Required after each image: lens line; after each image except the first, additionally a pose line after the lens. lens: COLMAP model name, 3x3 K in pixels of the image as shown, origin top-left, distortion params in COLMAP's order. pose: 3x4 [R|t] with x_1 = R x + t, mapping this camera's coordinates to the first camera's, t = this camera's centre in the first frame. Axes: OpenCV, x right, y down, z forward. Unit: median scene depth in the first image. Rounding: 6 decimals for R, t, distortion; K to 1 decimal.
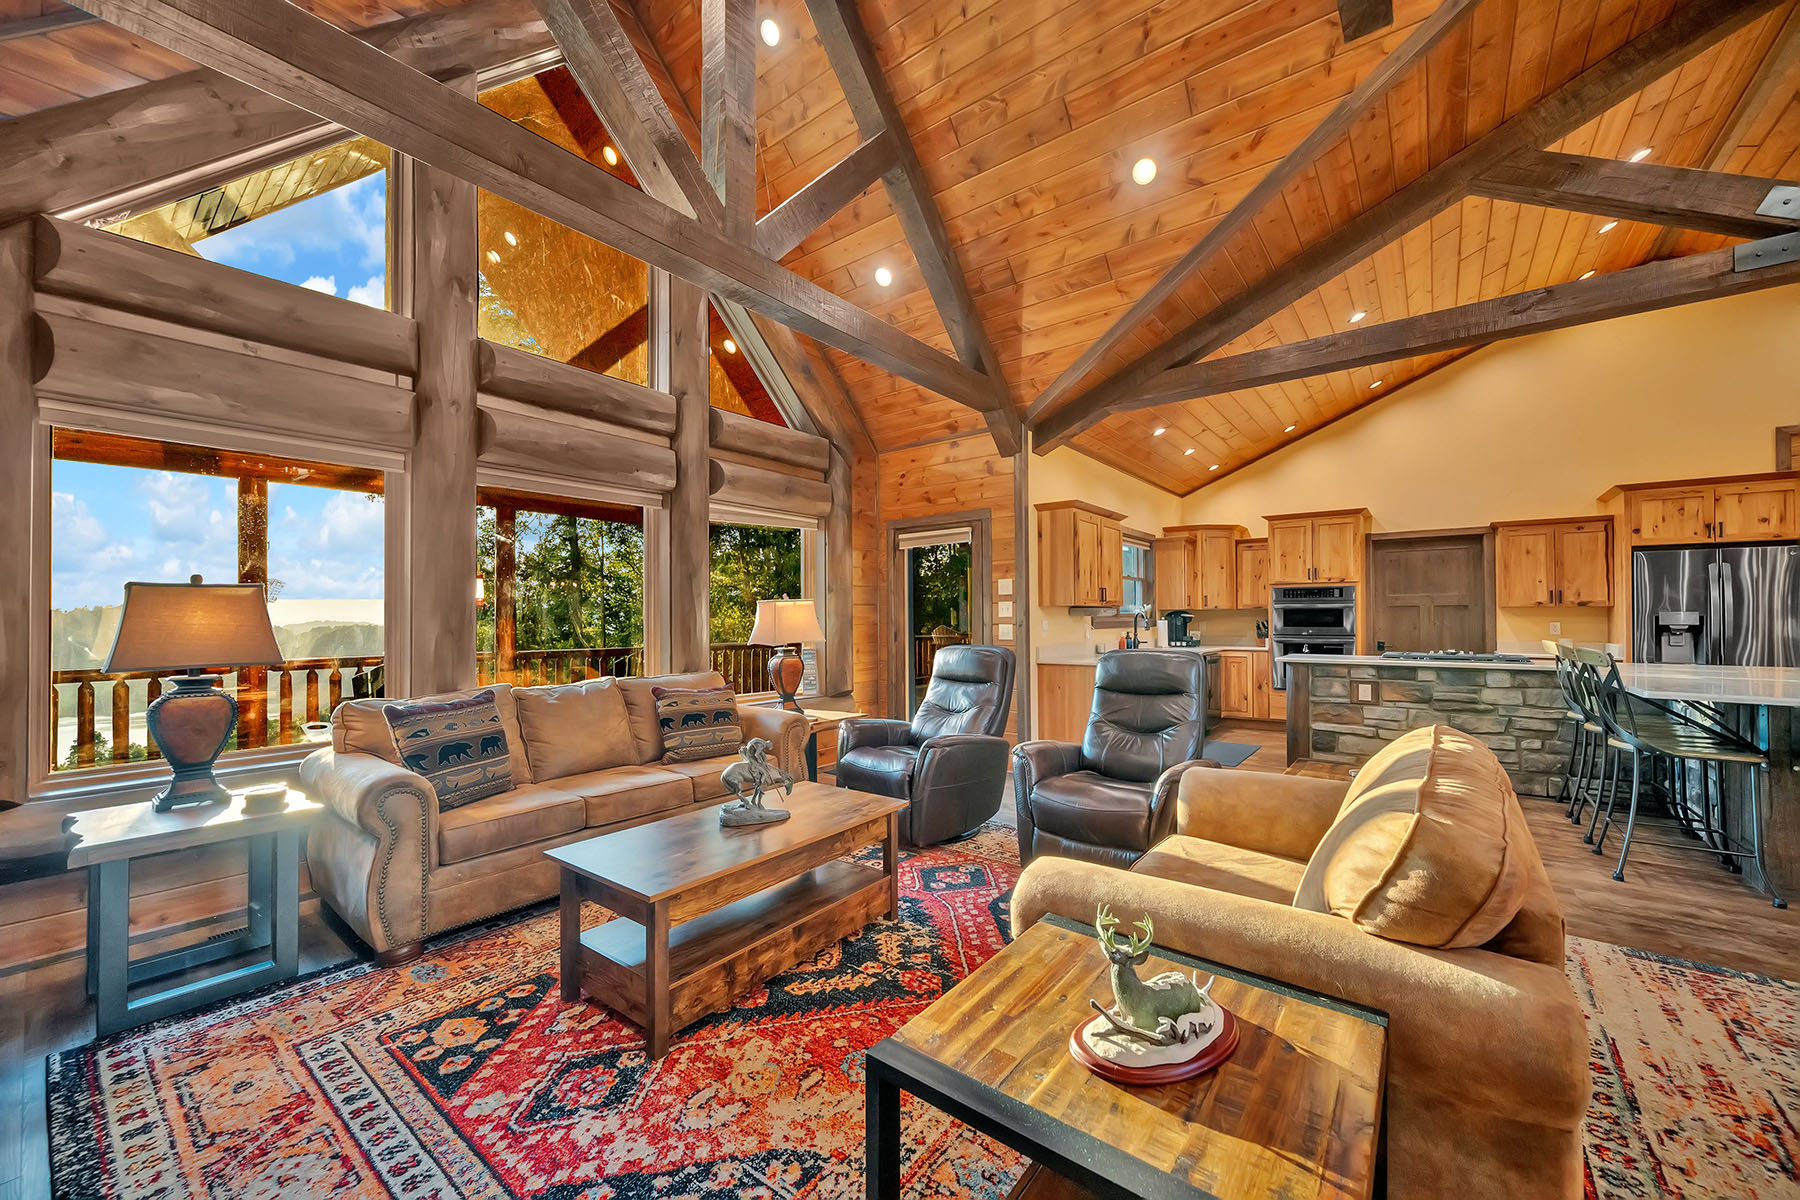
lens RADIAL K [[685.7, 0, 901.1], [0, 685.7, 607.9], [0, 0, 1]] dist [-0.002484, -0.000052]
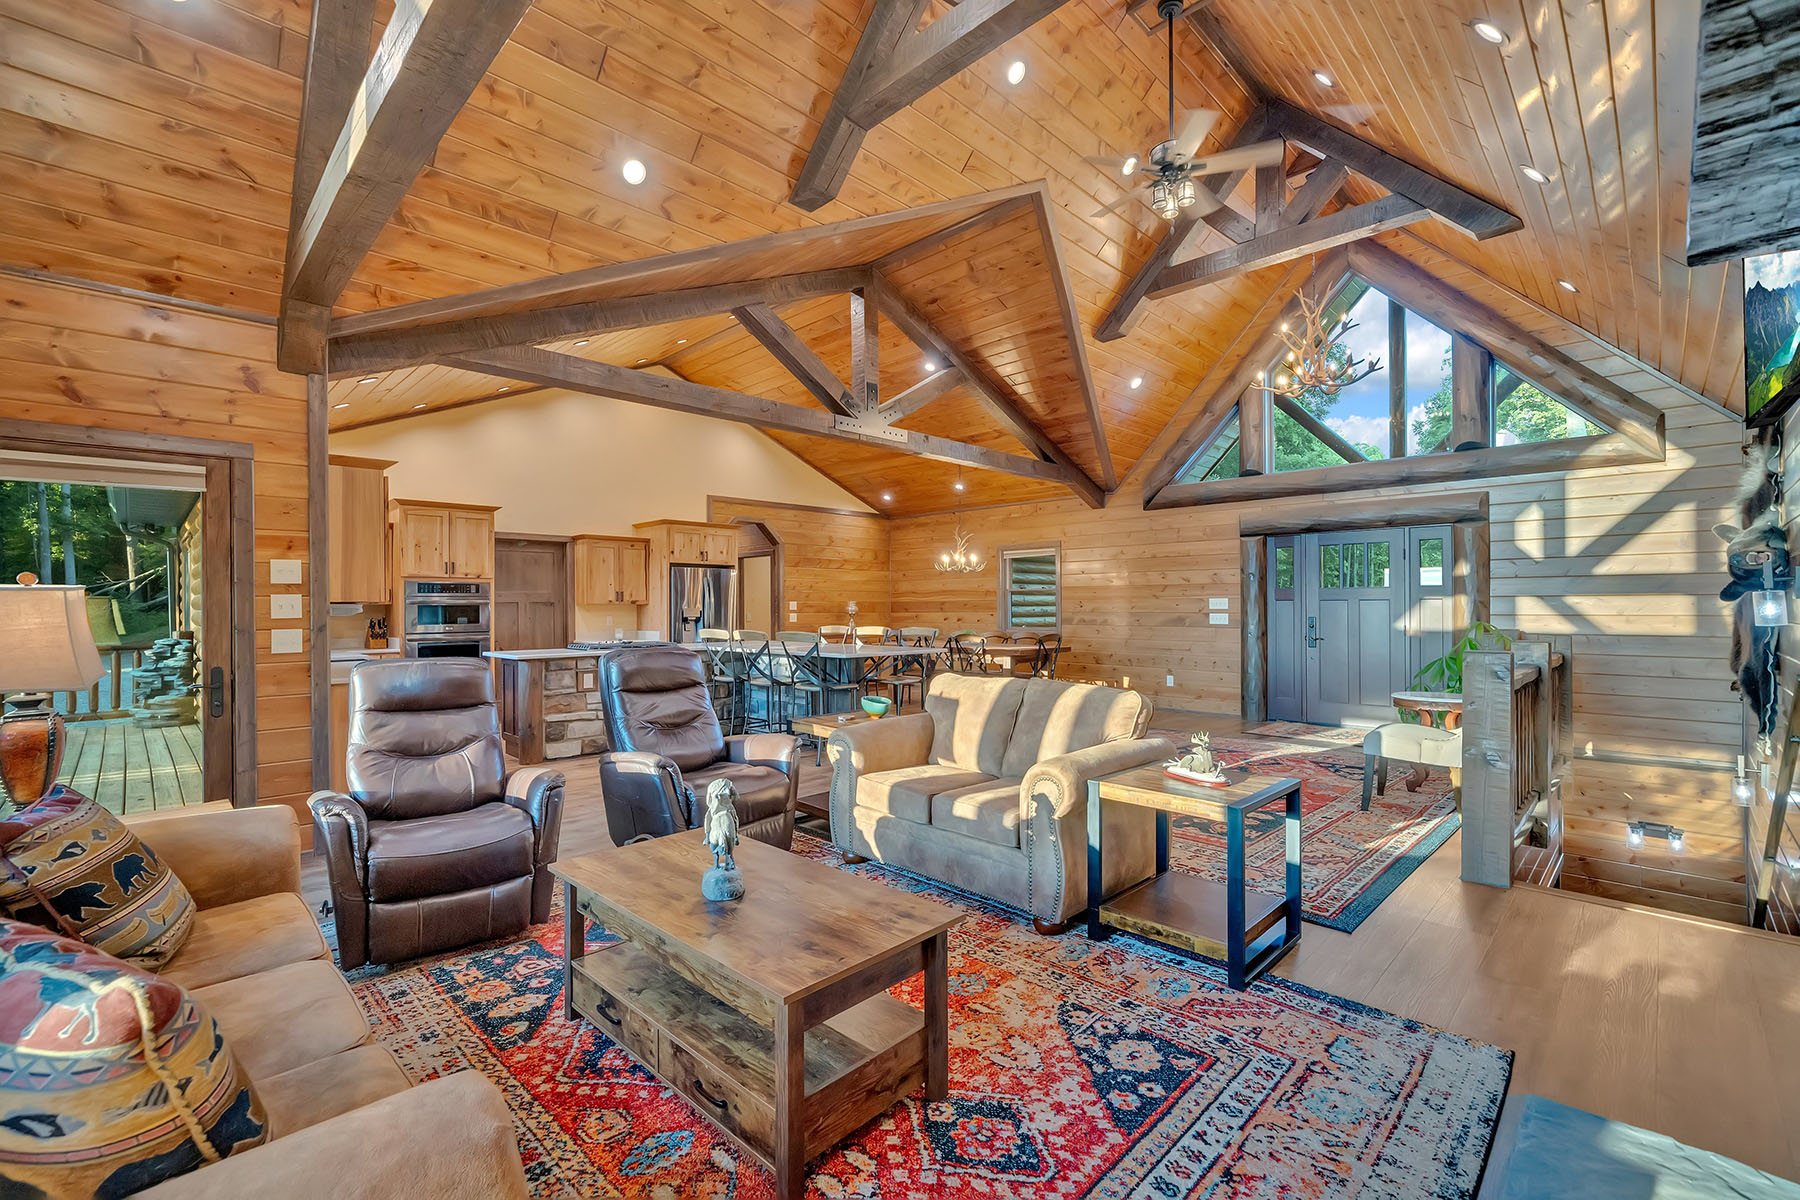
lens RADIAL K [[770.3, 0, 901.9], [0, 770.3, 600.8], [0, 0, 1]] dist [0.001228, 0.000424]
pose [[0.119567, 0.007228, 0.992800, -0.491729], [-0.008140, 0.999947, -0.006300, -0.003497], [-0.992793, -0.007328, 0.119619, 0.324783]]
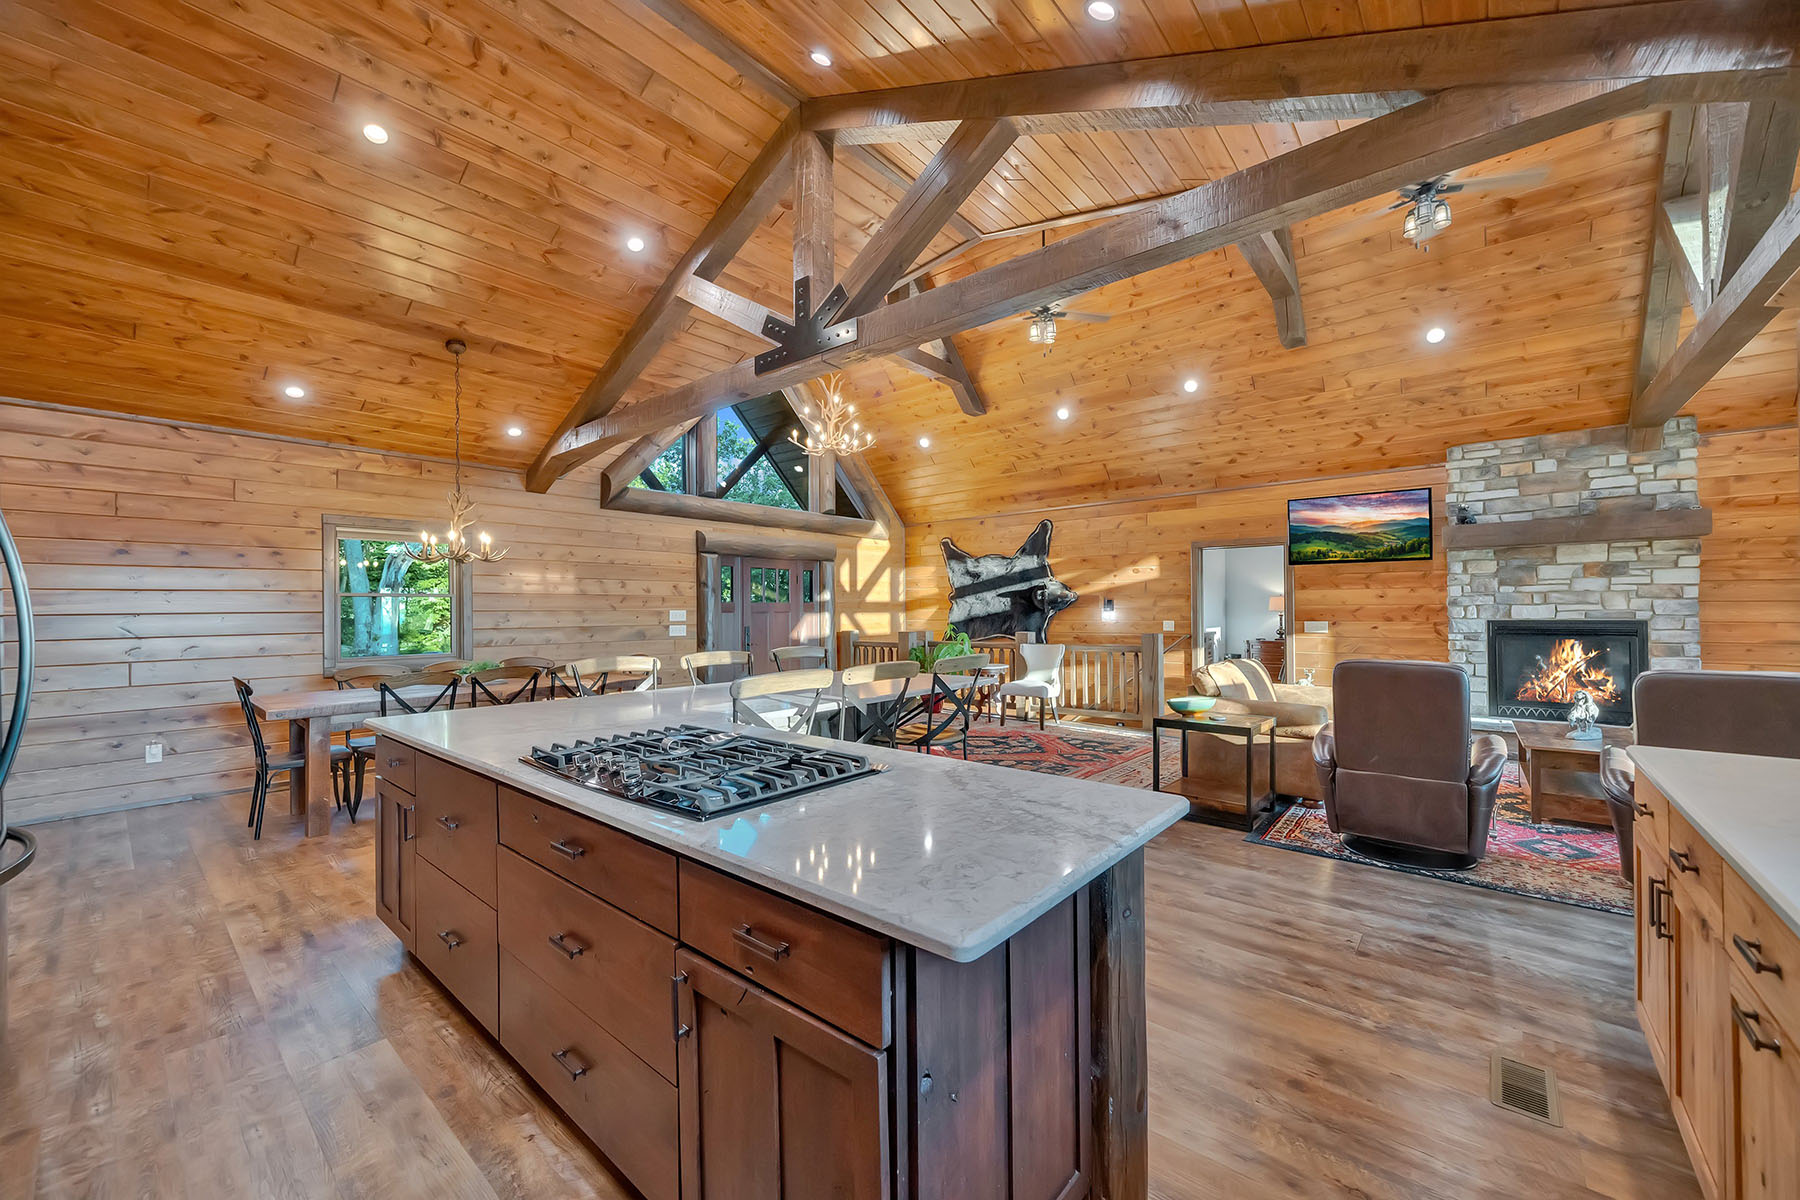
lens RADIAL K [[685.7, 0, 905.4], [0, 685.7, 605.2], [0, 0, 1]] dist [-0.002484, -0.000052]
pose [[-0.999250, 0.010146, 0.037372, 0.654160], [0.009277, 0.999684, -0.023357, 0.002205], [-0.037597, -0.022993, -0.999028, 1.290195]]
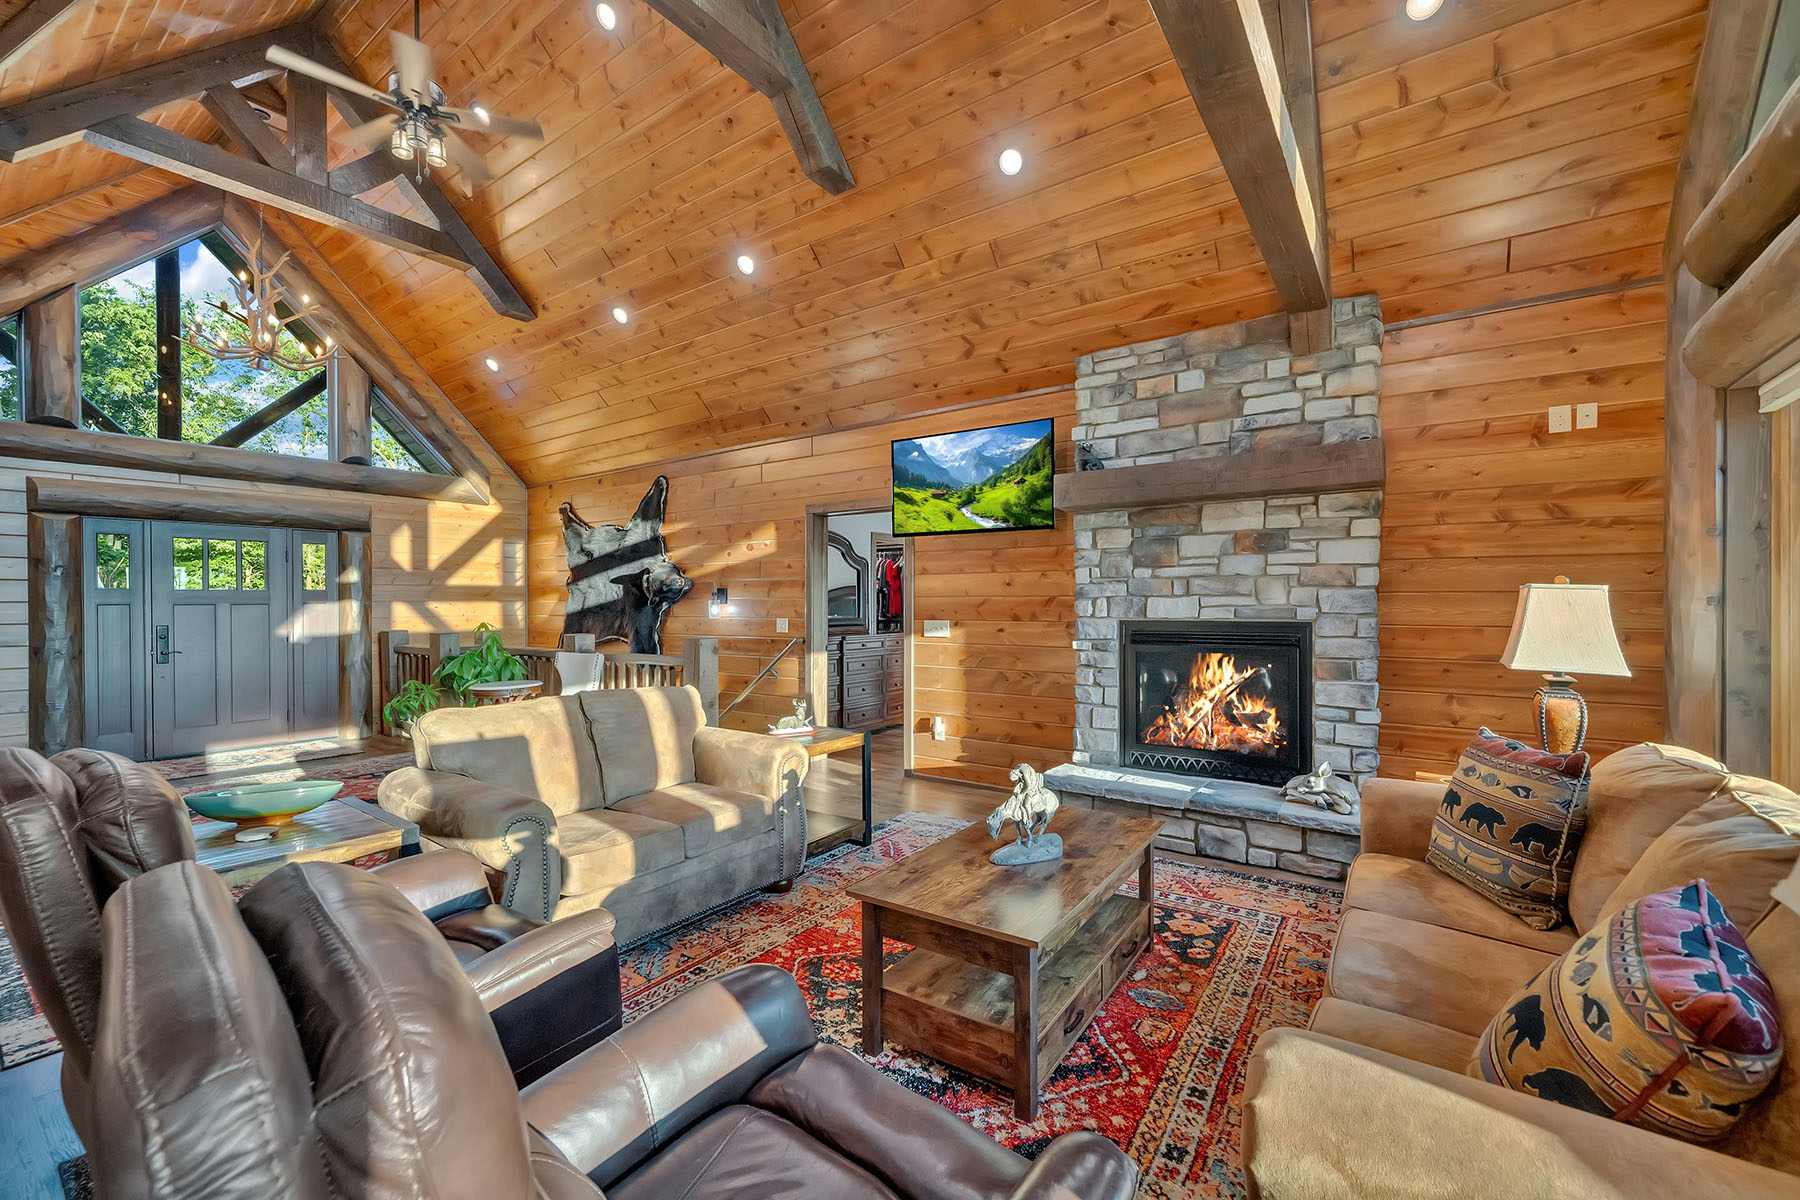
lens RADIAL K [[734.6, 0, 899.2], [0, 734.6, 606.3], [0, 0, 1]] dist [0.003529, 0.000019]
pose [[-0.999040, 0.007862, -0.043101, -0.006832], [0.008164, 0.999943, -0.006835, -0.002076], [0.043045, -0.007180, -0.999047, 0.898057]]
